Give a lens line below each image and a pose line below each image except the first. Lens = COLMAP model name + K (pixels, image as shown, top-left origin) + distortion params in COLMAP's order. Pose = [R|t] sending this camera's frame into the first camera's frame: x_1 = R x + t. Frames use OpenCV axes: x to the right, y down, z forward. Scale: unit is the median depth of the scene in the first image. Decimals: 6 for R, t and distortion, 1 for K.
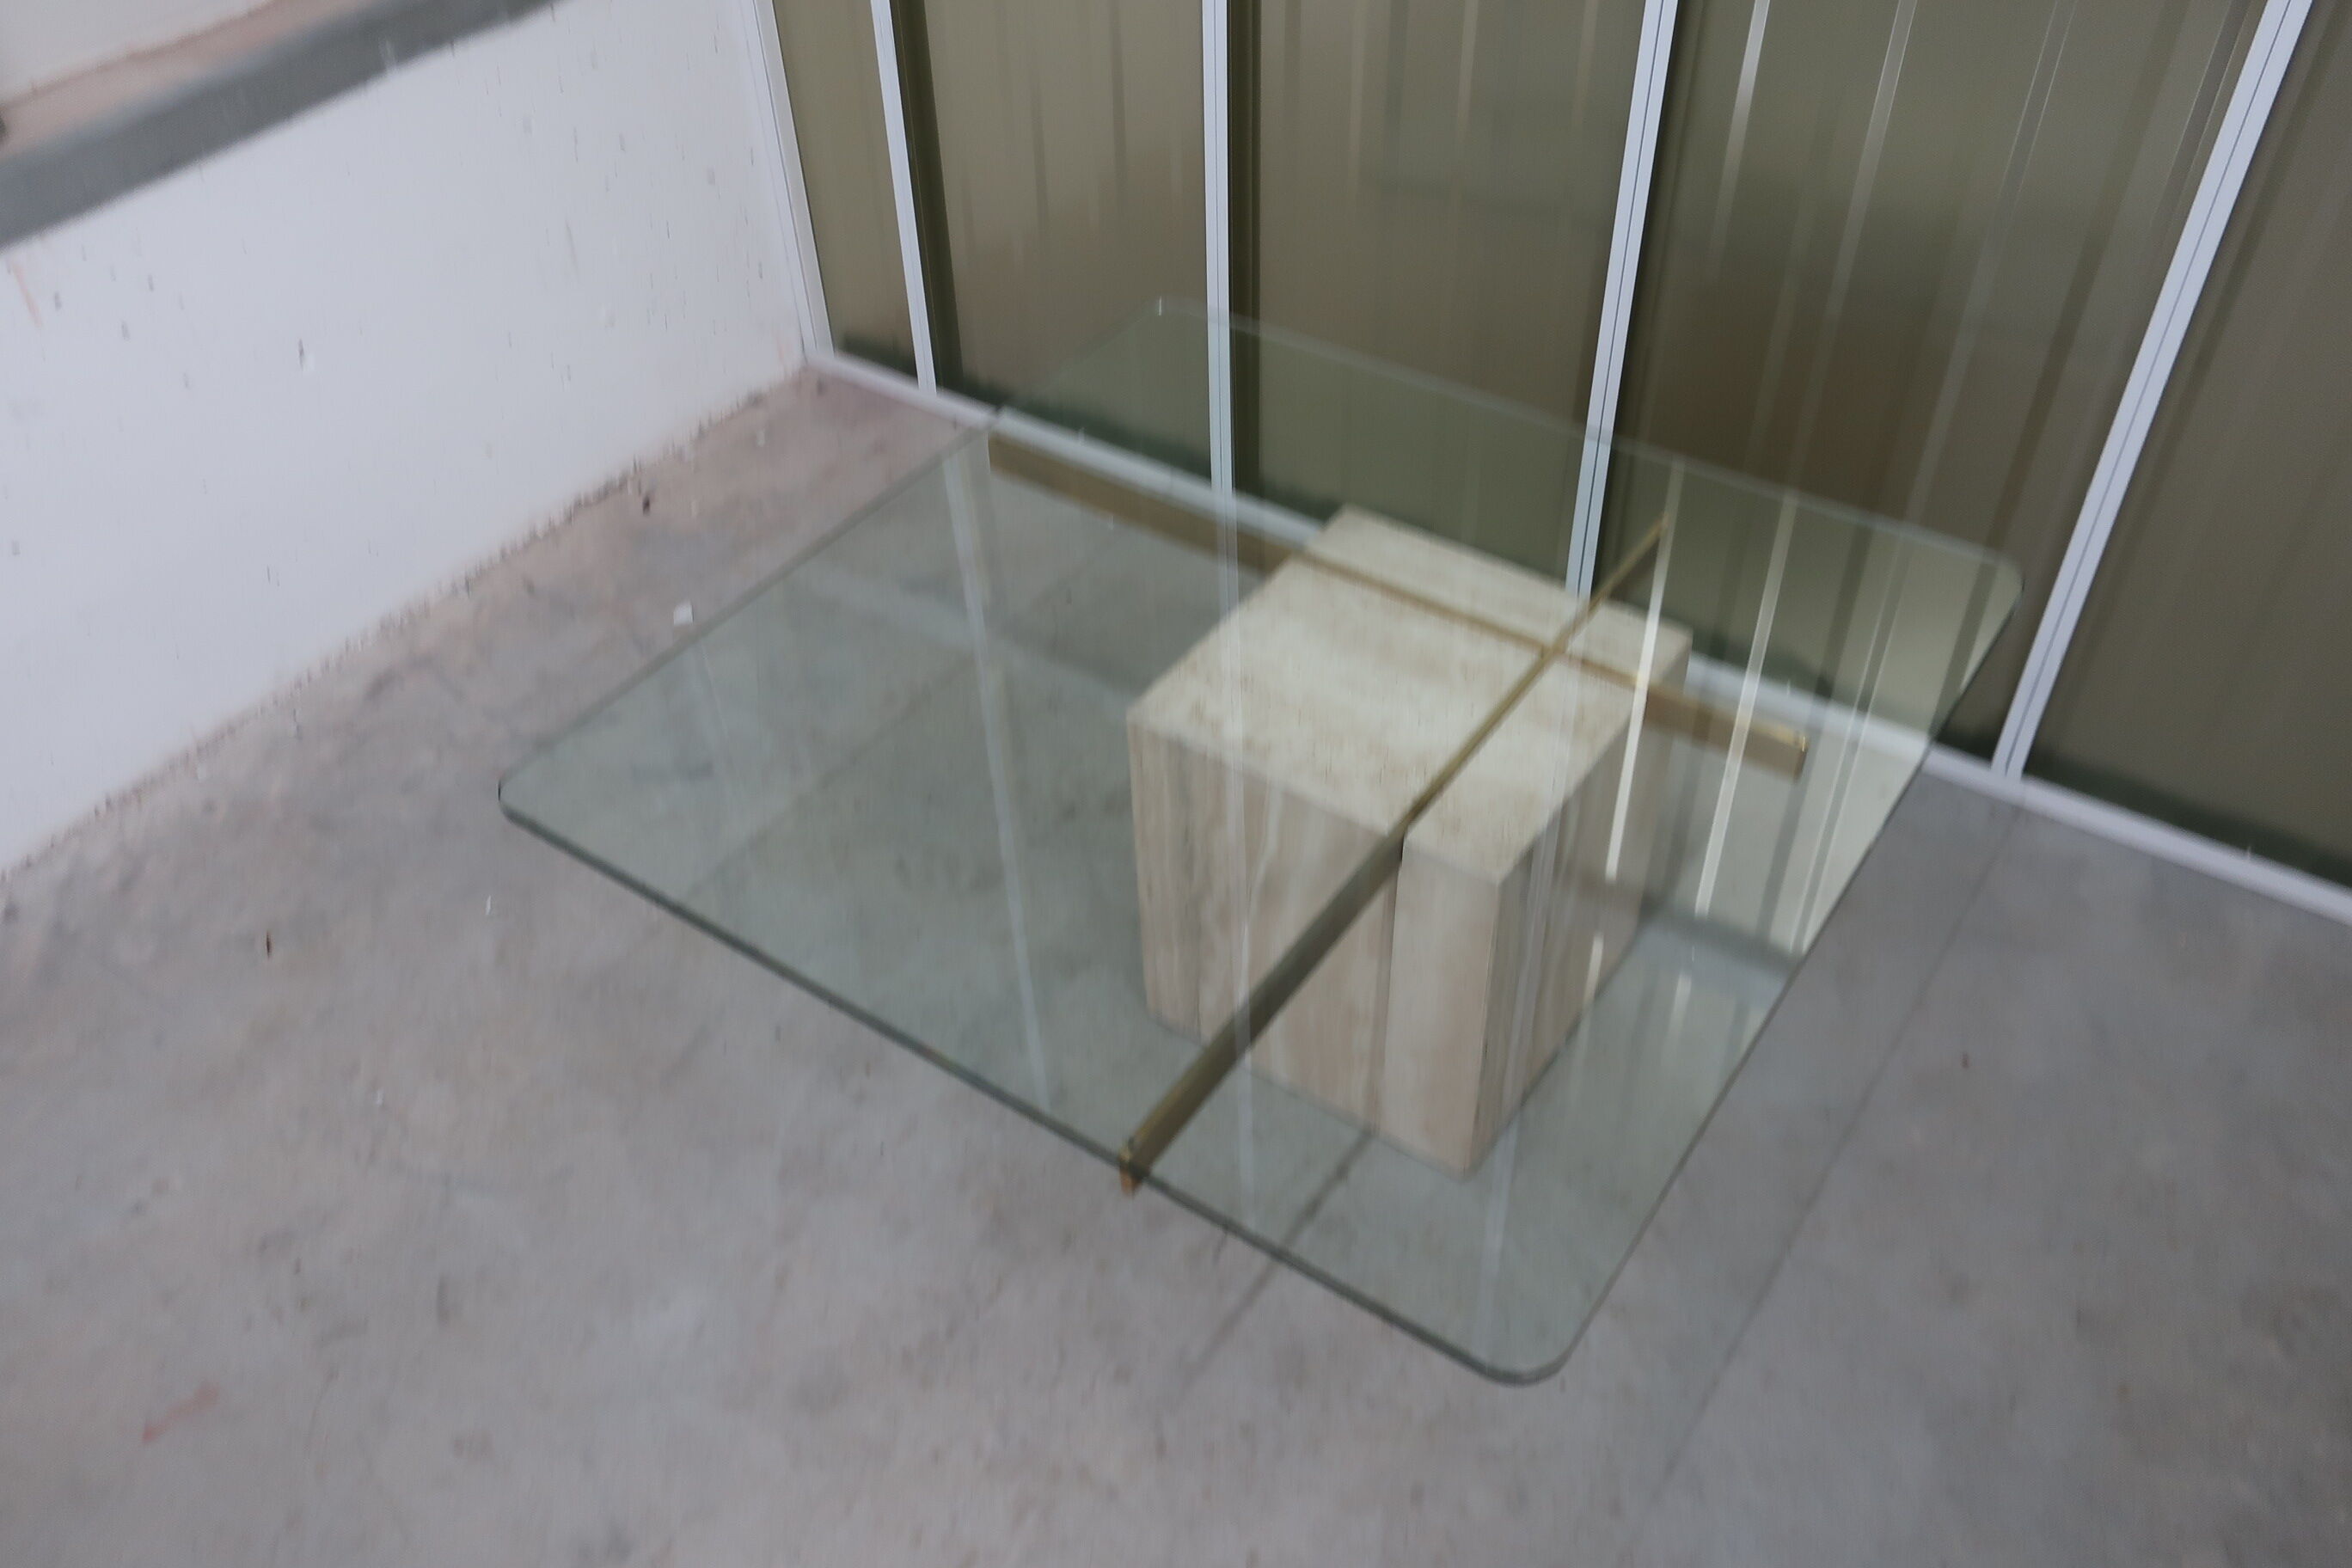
lens RADIAL K [[1860.0, 0, 1158.7], [0, 1860.0, 782.3], [0, 0, 1]] dist [-0.010118, 0.014597]
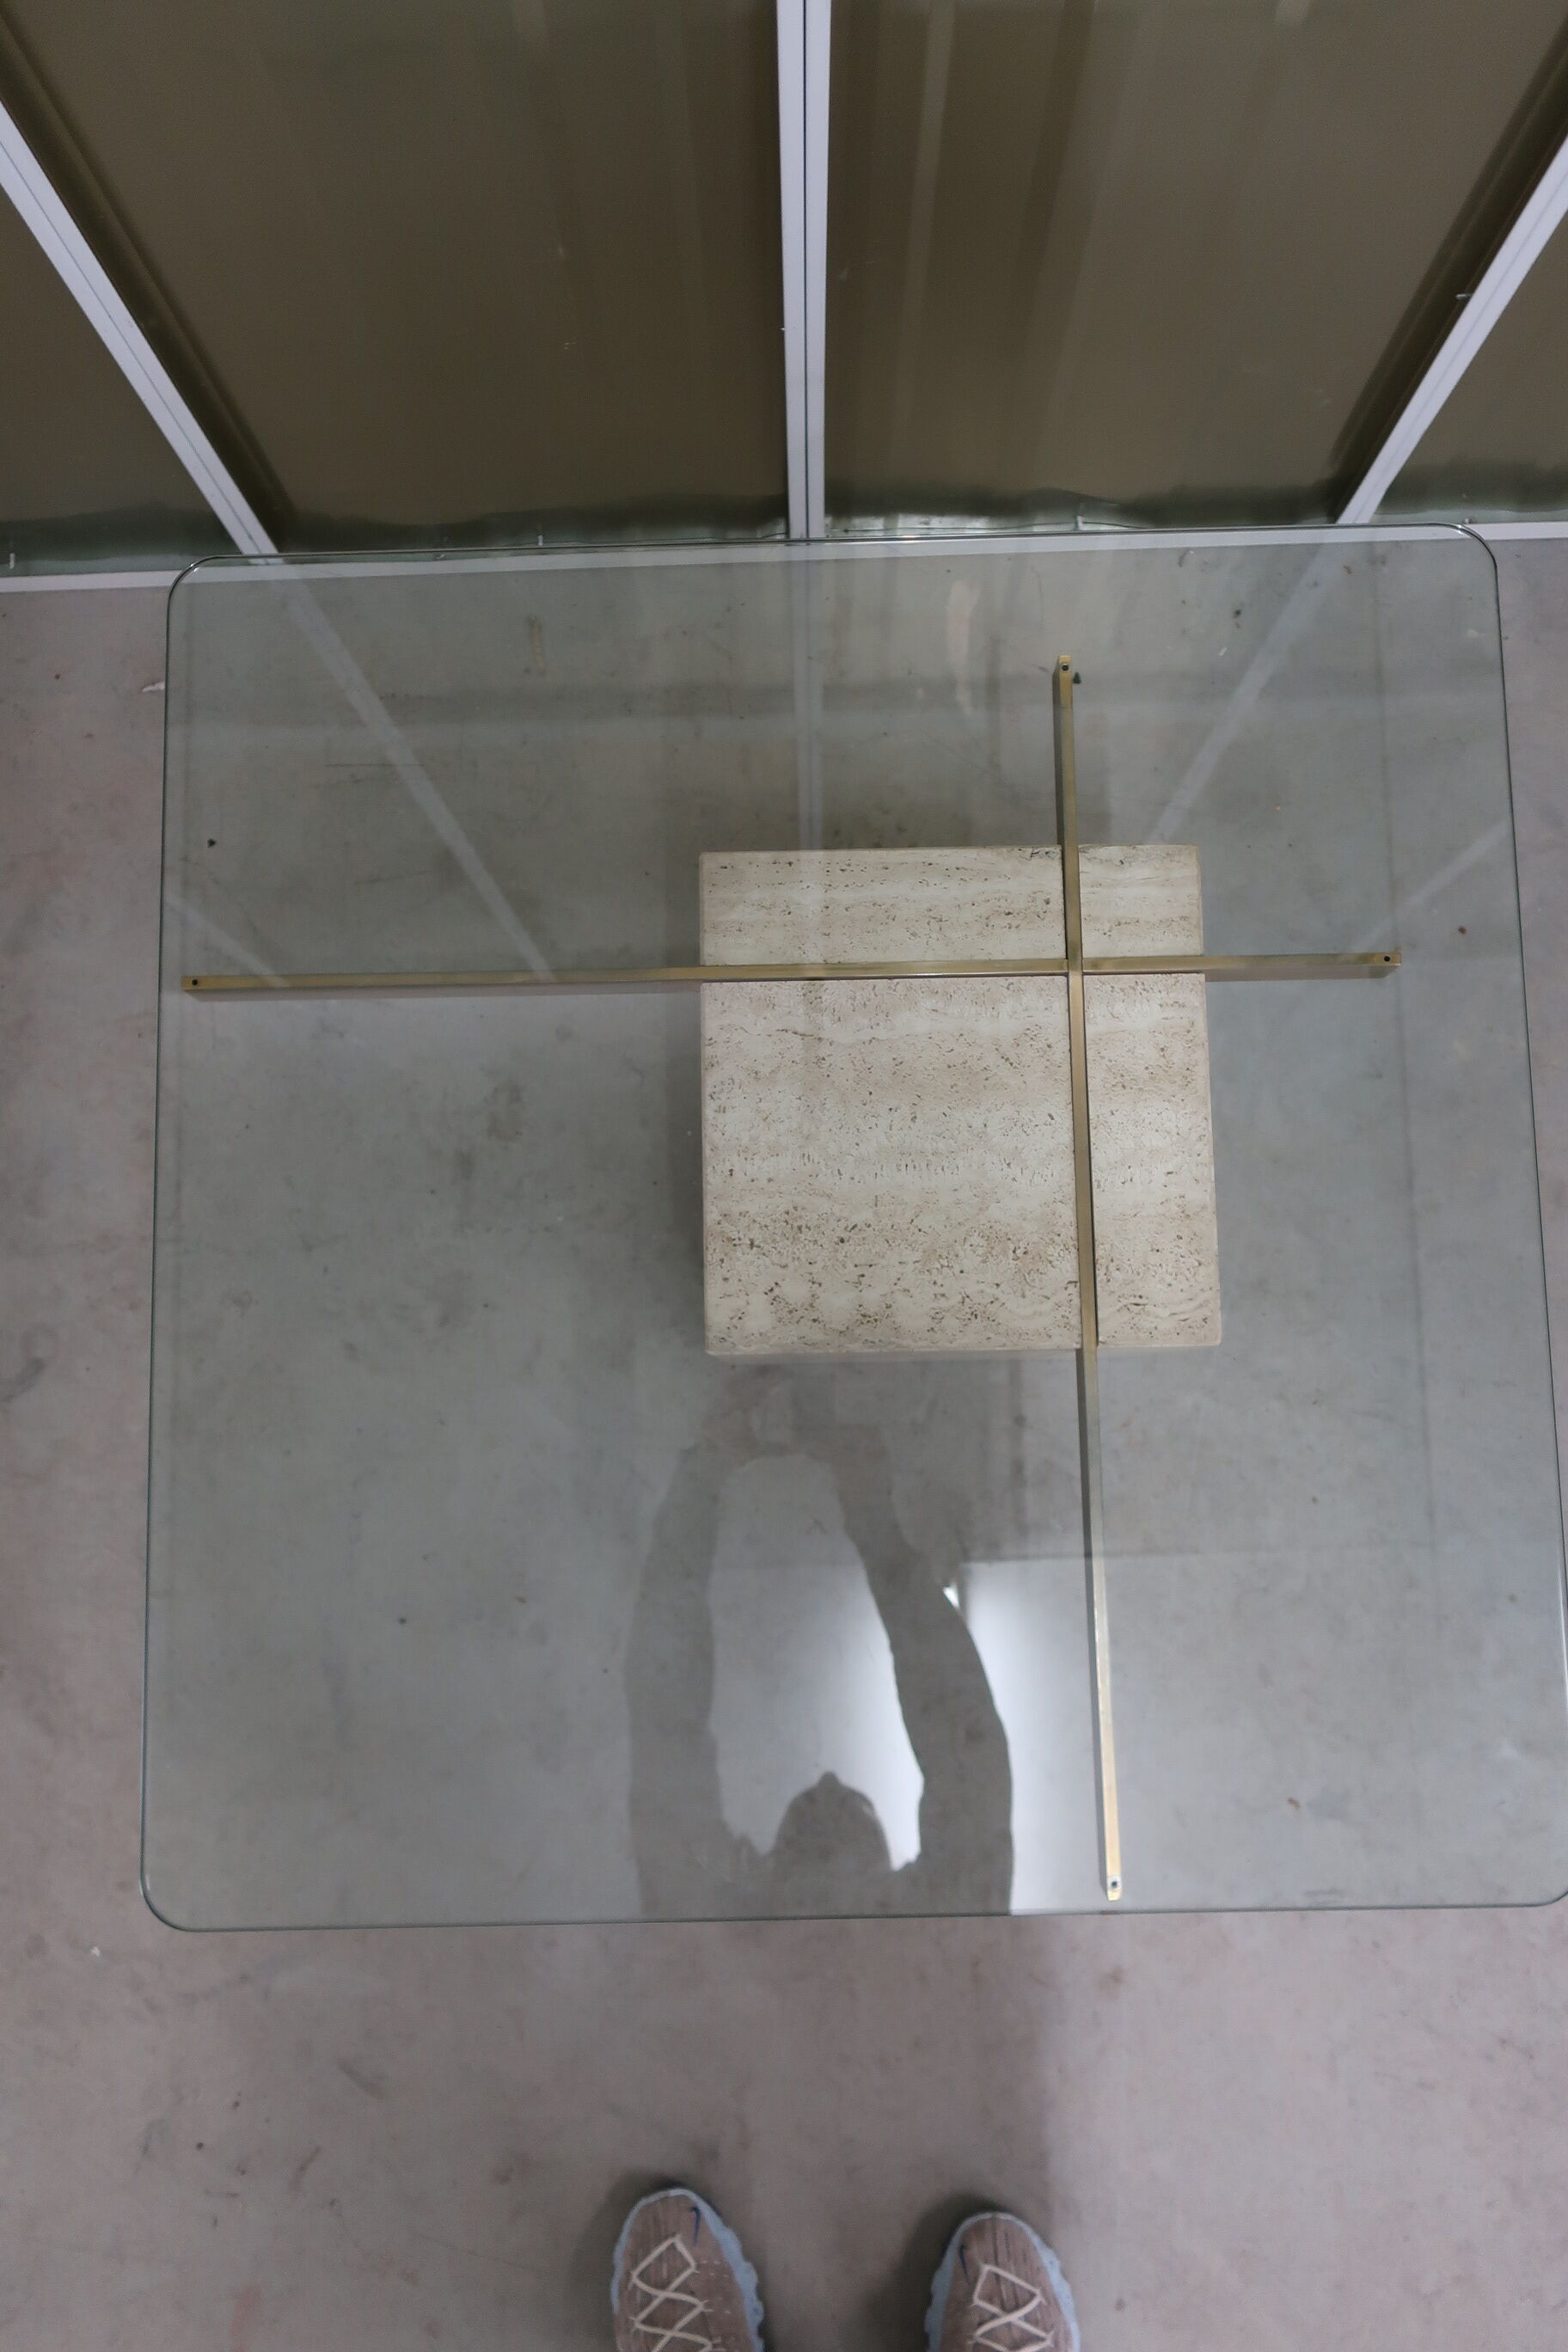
lens RADIAL K [[1860.0, 0, 765.8], [0, 1860.0, 1172.5], [0, 0, 1]] dist [-0.010118, 0.014597]
pose [[0.803437, -0.587344, 0.097551, -0.028007], [0.400207, 0.654062, 0.641901, -0.570306], [-0.440822, -0.476686, 0.760557, 0.385293]]
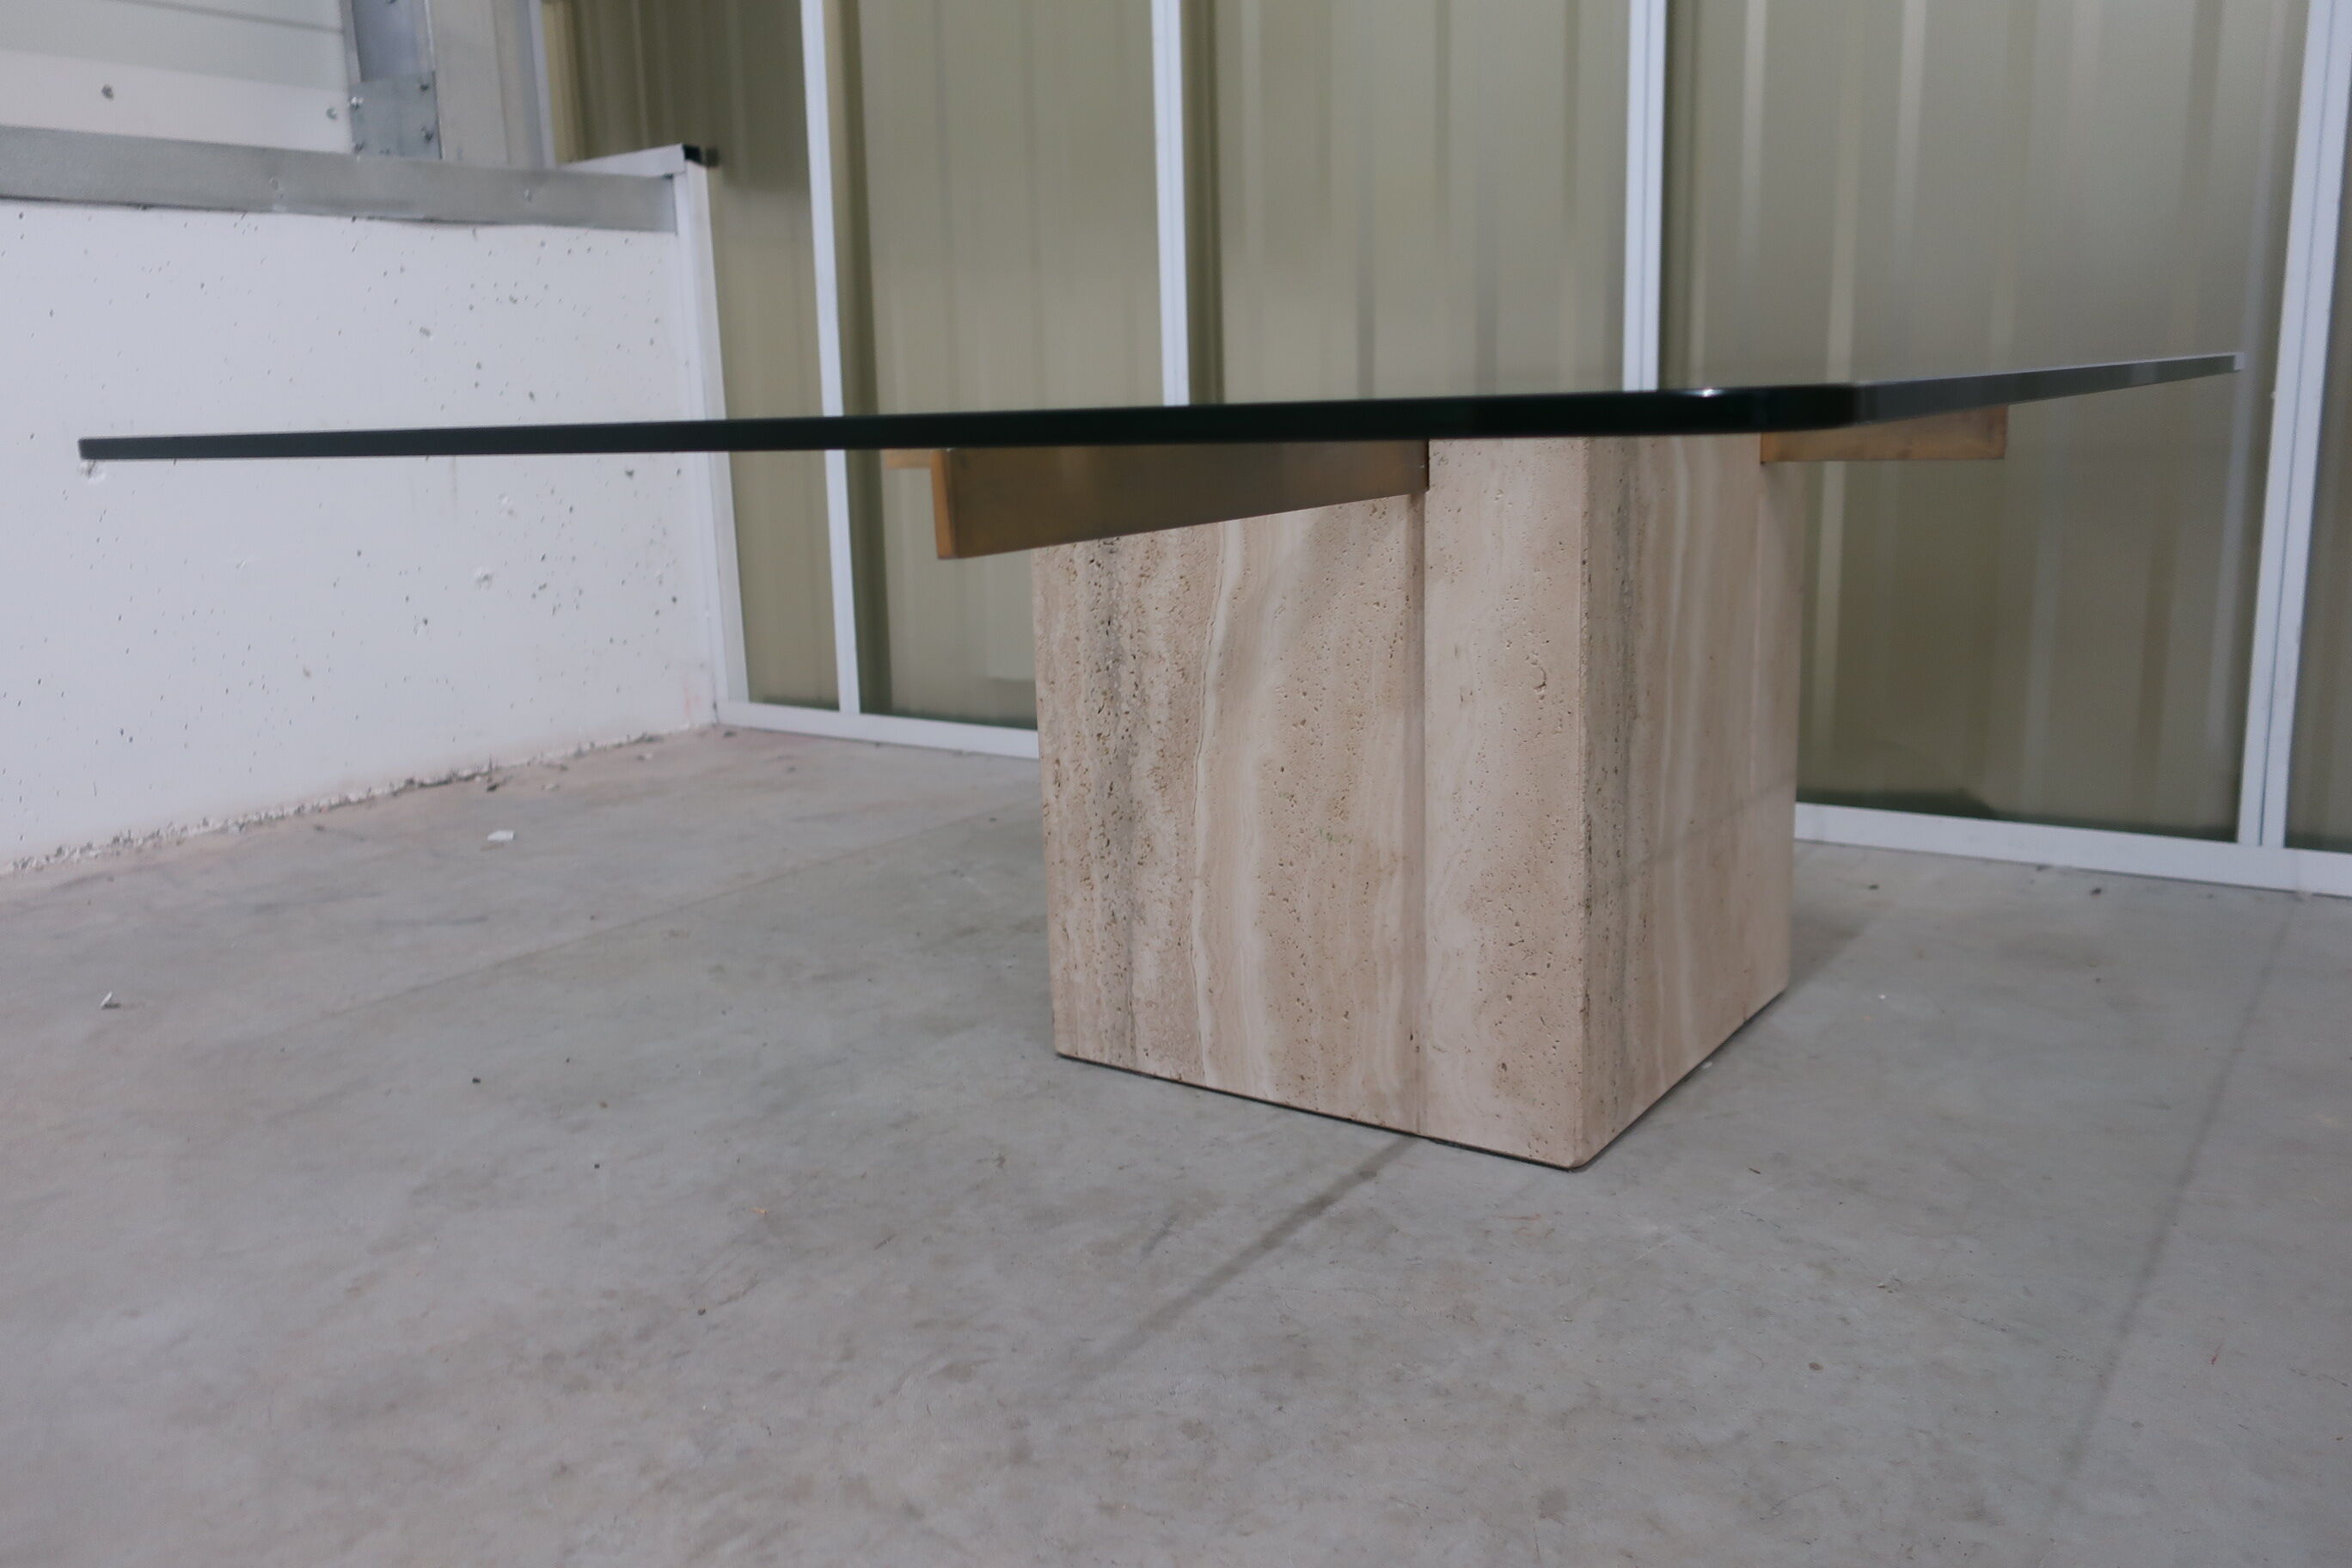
lens RADIAL K [[1860.0, 0, 1161.3], [0, 1860.0, 786.6], [0, 0, 1]] dist [-0.010118, 0.014597]
pose [[0.999979, 0.006503, -0.000839, 0.034355], [-0.006004, 0.856635, -0.515888, 0.420803], [-0.002636, 0.515882, 0.856656, 0.446147]]
